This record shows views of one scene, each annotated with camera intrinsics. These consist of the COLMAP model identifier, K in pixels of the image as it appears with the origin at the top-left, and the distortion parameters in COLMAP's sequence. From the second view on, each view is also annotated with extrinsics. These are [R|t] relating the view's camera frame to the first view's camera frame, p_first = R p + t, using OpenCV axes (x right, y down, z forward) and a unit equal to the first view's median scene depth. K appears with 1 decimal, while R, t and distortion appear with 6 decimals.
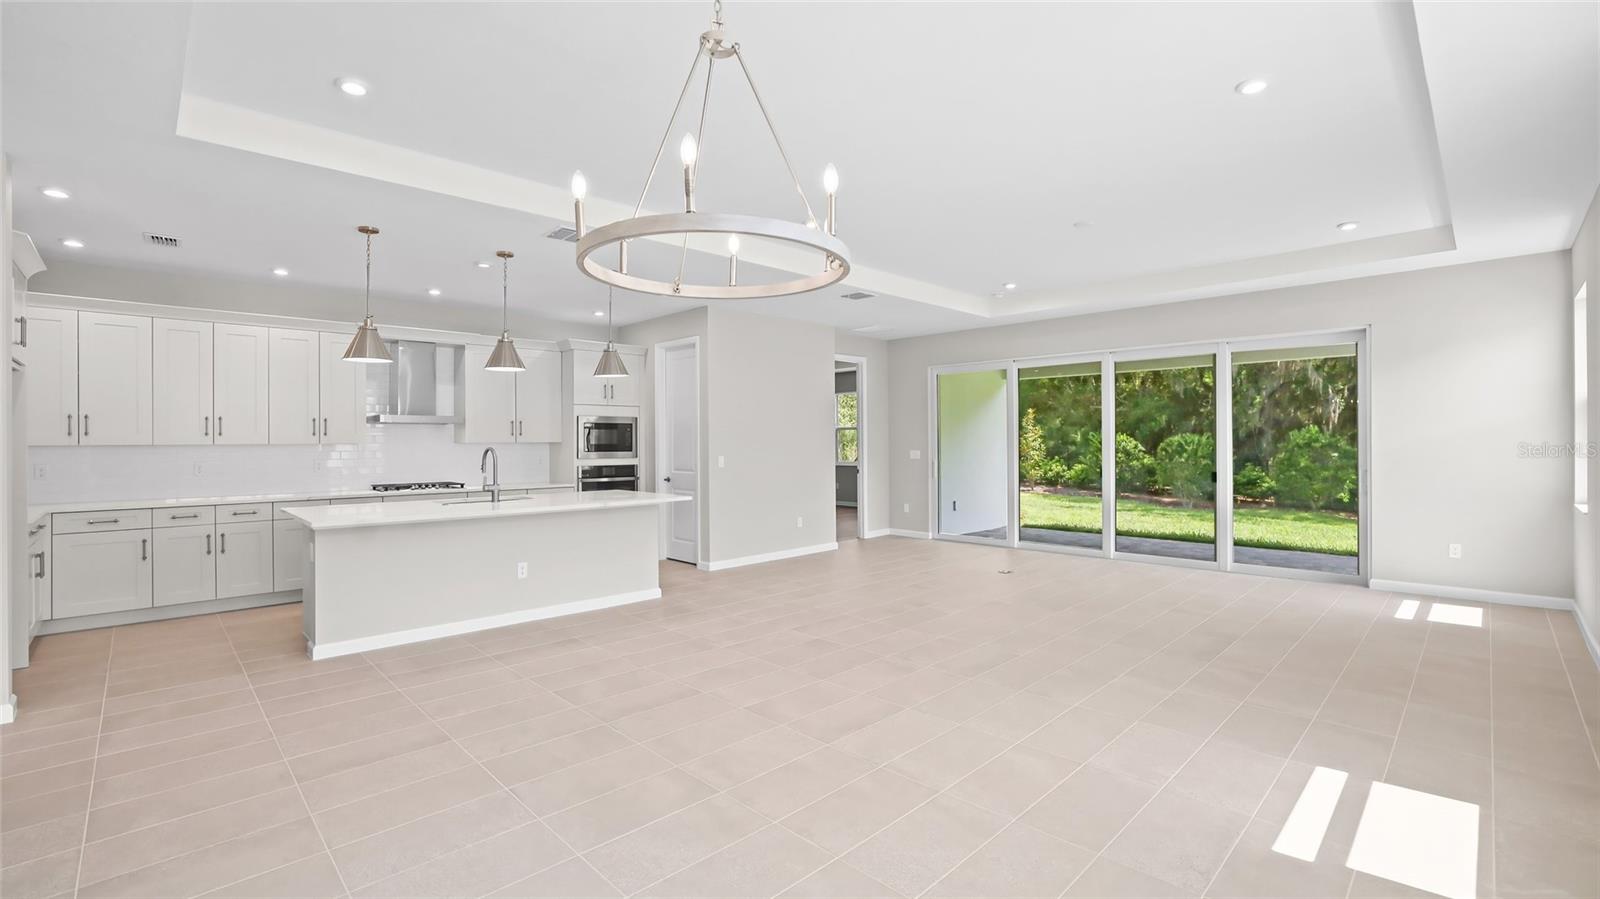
lens RADIAL K [[693.2, 0, 786.2], [0, 693.2, 448.9], [0, 0, 1]] dist [-0.040963, 0.007161]
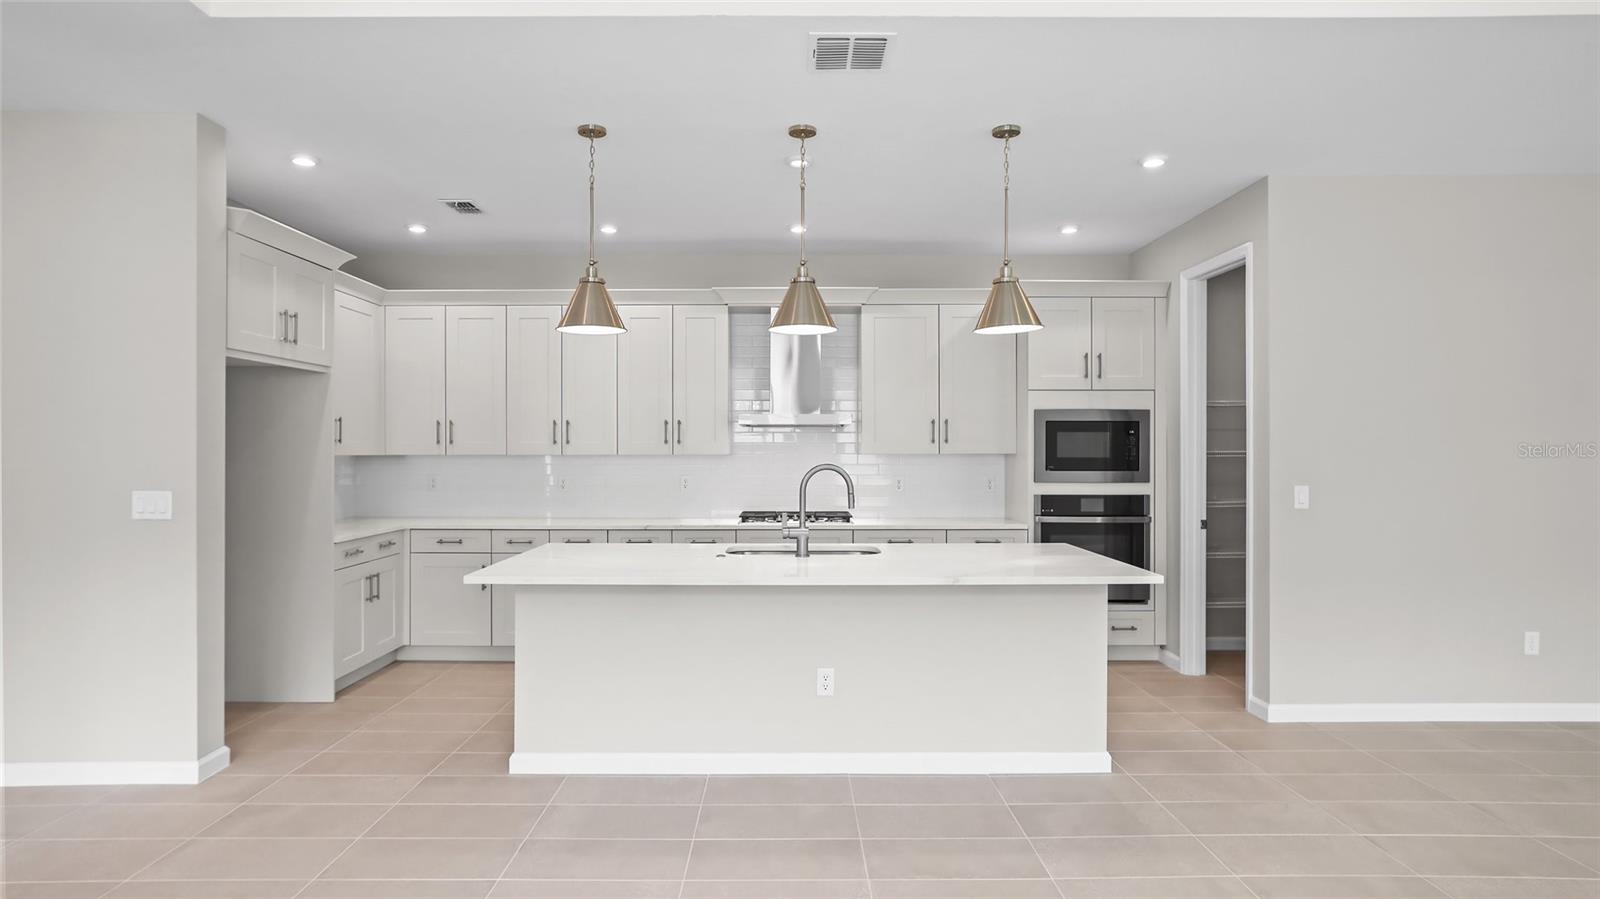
lens RADIAL K [[886.0, 0, 785.5], [0, 886.0, 455.8], [0, 0, 1]] dist [-0.012933, 0.007652]
pose [[0.726028, 0.009189, -0.687604, 0.068037], [-0.010630, 0.999941, 0.002139, -0.008023], [0.687583, 0.005756, 0.726083, 0.320829]]
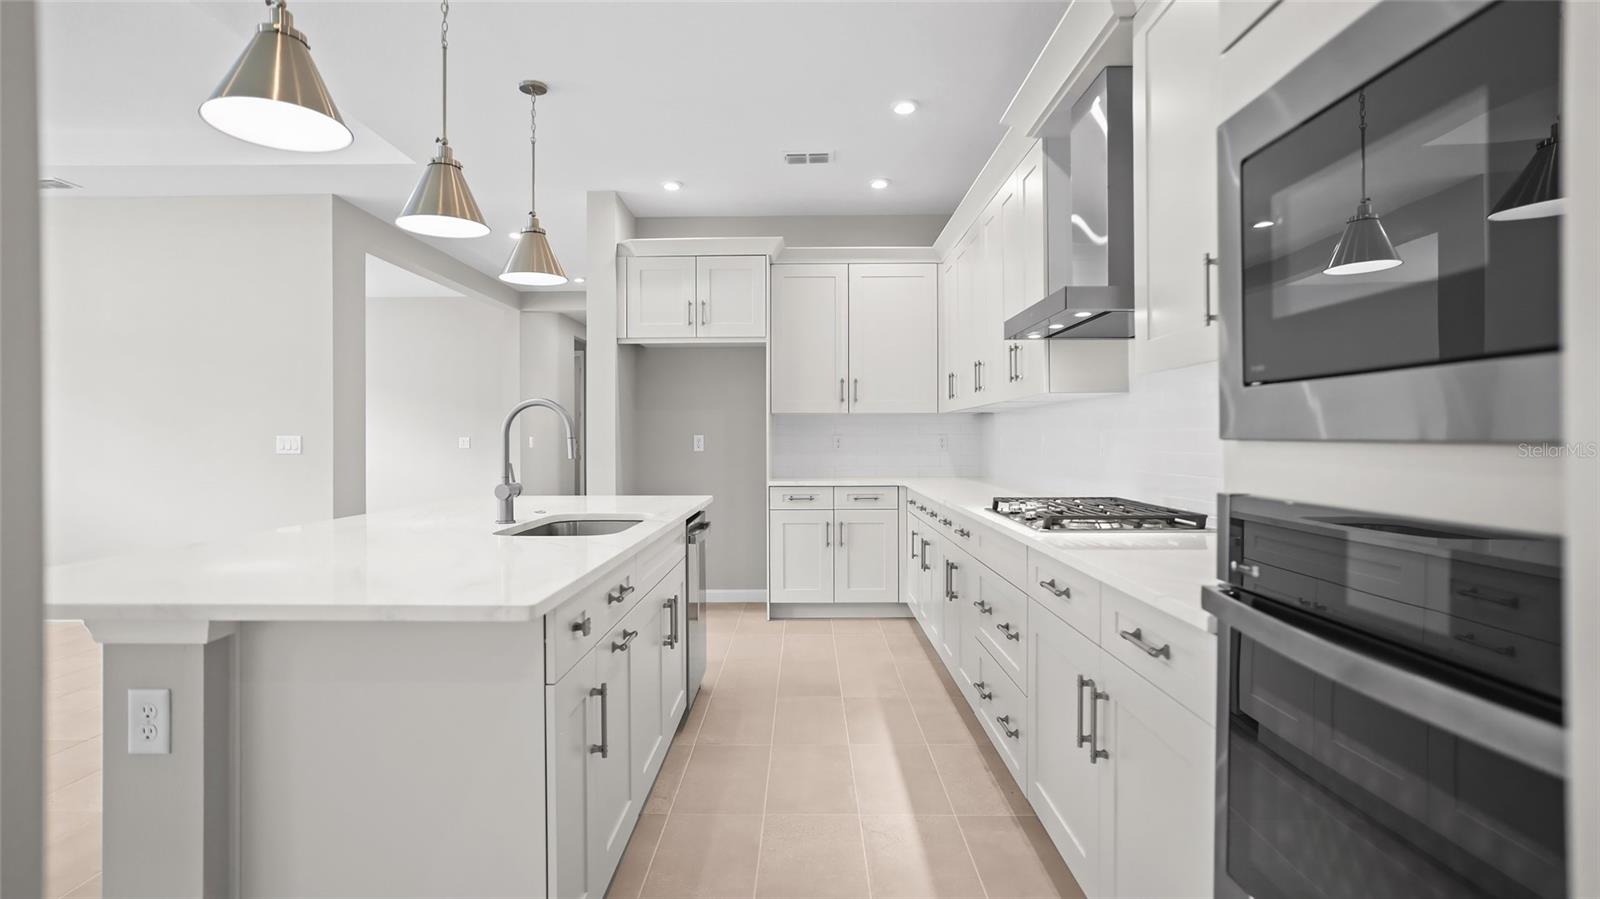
lens RADIAL K [[831.7, 0, 789.5], [0, 831.7, 438.2], [0, 0, 1]] dist [-0.001790, -0.000119]
pose [[-0.704235, 0.004286, -0.709954, -0.128344], [-0.003565, 0.999948, 0.009573, 0.013080], [0.709958, 0.009272, -0.704182, 1.106906]]
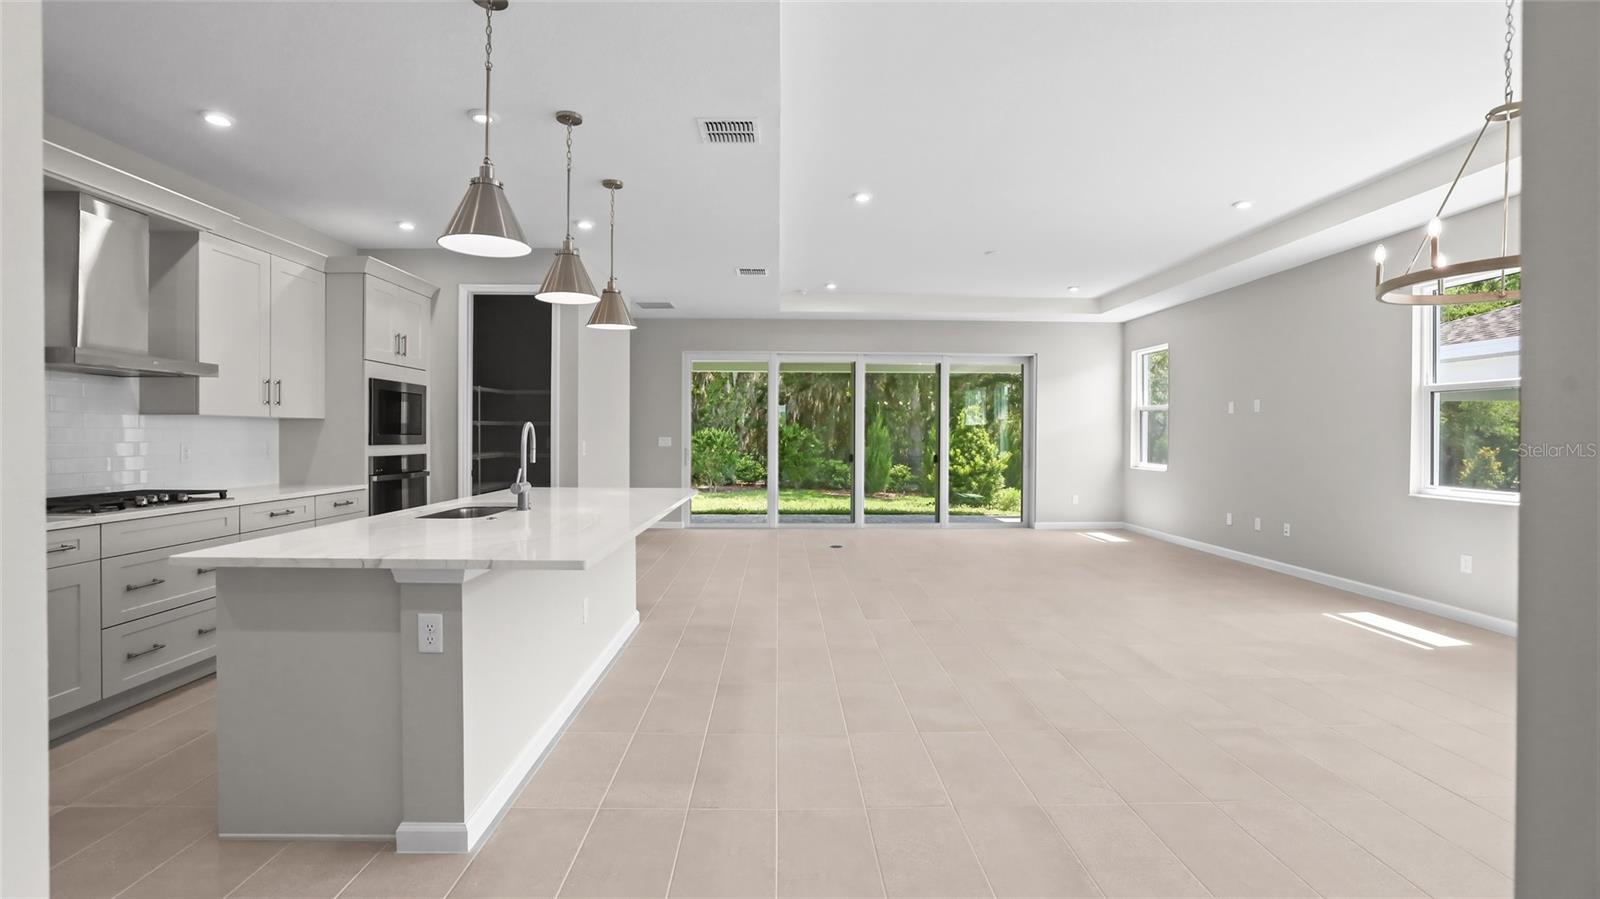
lens RADIAL K [[693.2, 0, 784.6], [0, 693.2, 438.6], [0, 0, 1]] dist [-0.040963, 0.007161]
pose [[0.679795, 0.005654, 0.733380, -0.531370], [0.000616, 0.999966, -0.008280, 0.014575], [-0.733402, 0.006080, 0.679768, 0.302149]]
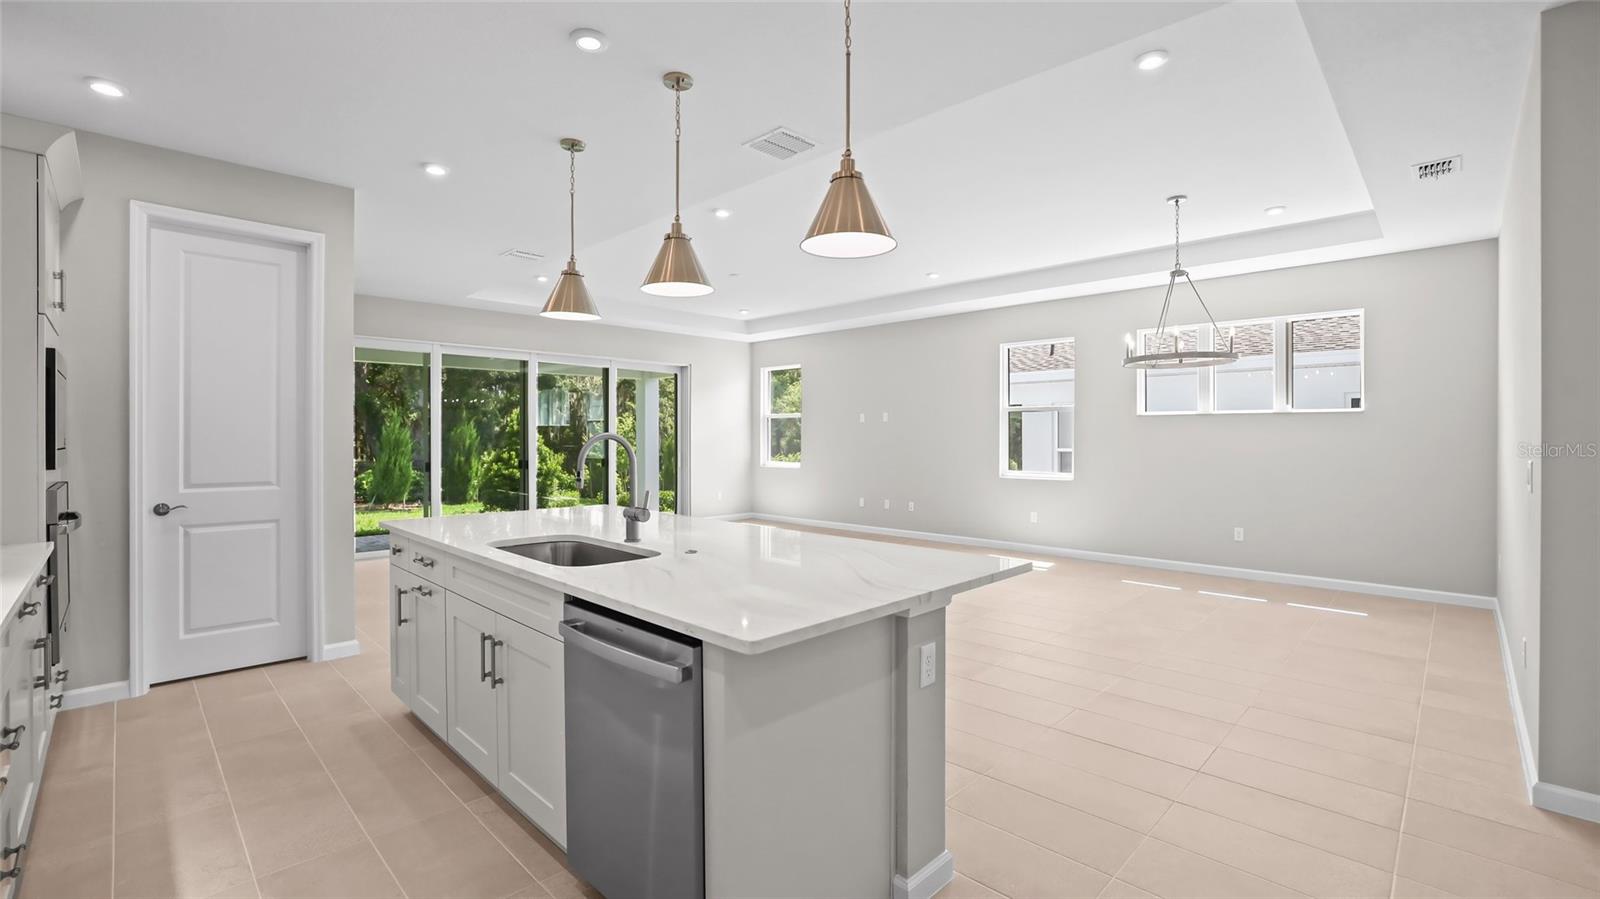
lens RADIAL K [[693.2, 0, 793.7], [0, 693.2, 446.5], [0, 0, 1]] dist [-0.040963, 0.007161]
pose [[-0.037790, -0.008210, 0.999252, -0.692783], [0.010804, 0.999904, 0.008624, 0.003860], [-0.999227, 0.011122, -0.037698, 0.669017]]
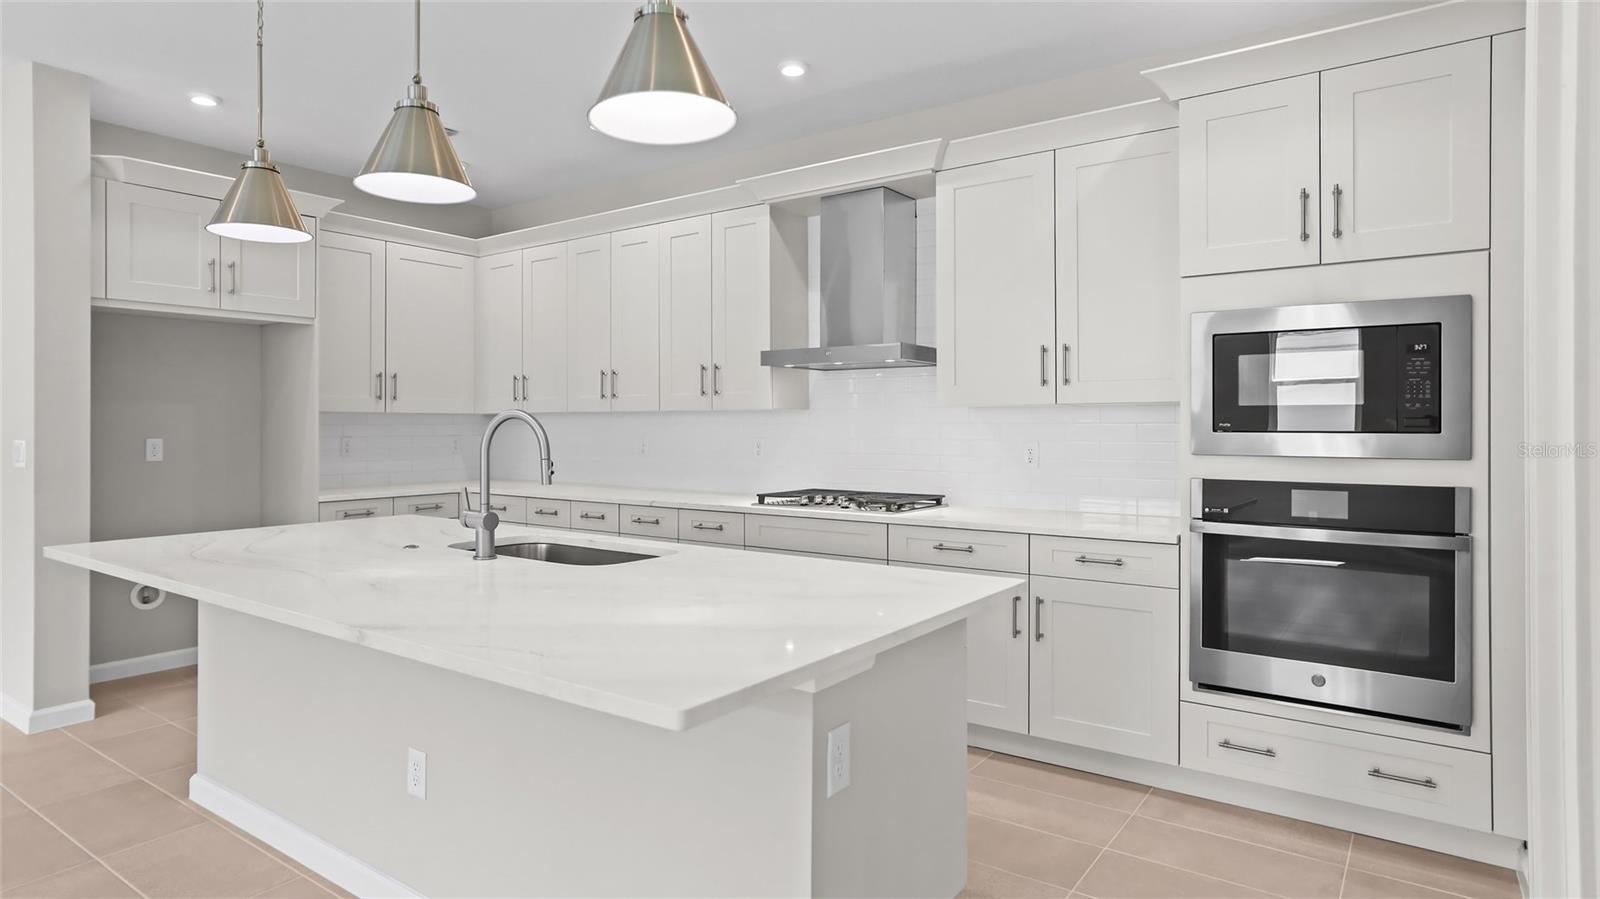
lens RADIAL K [[886.0, 0, 798.7], [0, 886.0, 422.3], [0, 0, 1]] dist [-0.012933, 0.007652]
pose [[0.186704, 0.001250, -0.982415, 0.052259], [-0.010304, 0.999947, -0.000686, 0.002323], [0.982362, 0.010251, 0.186707, 0.795124]]
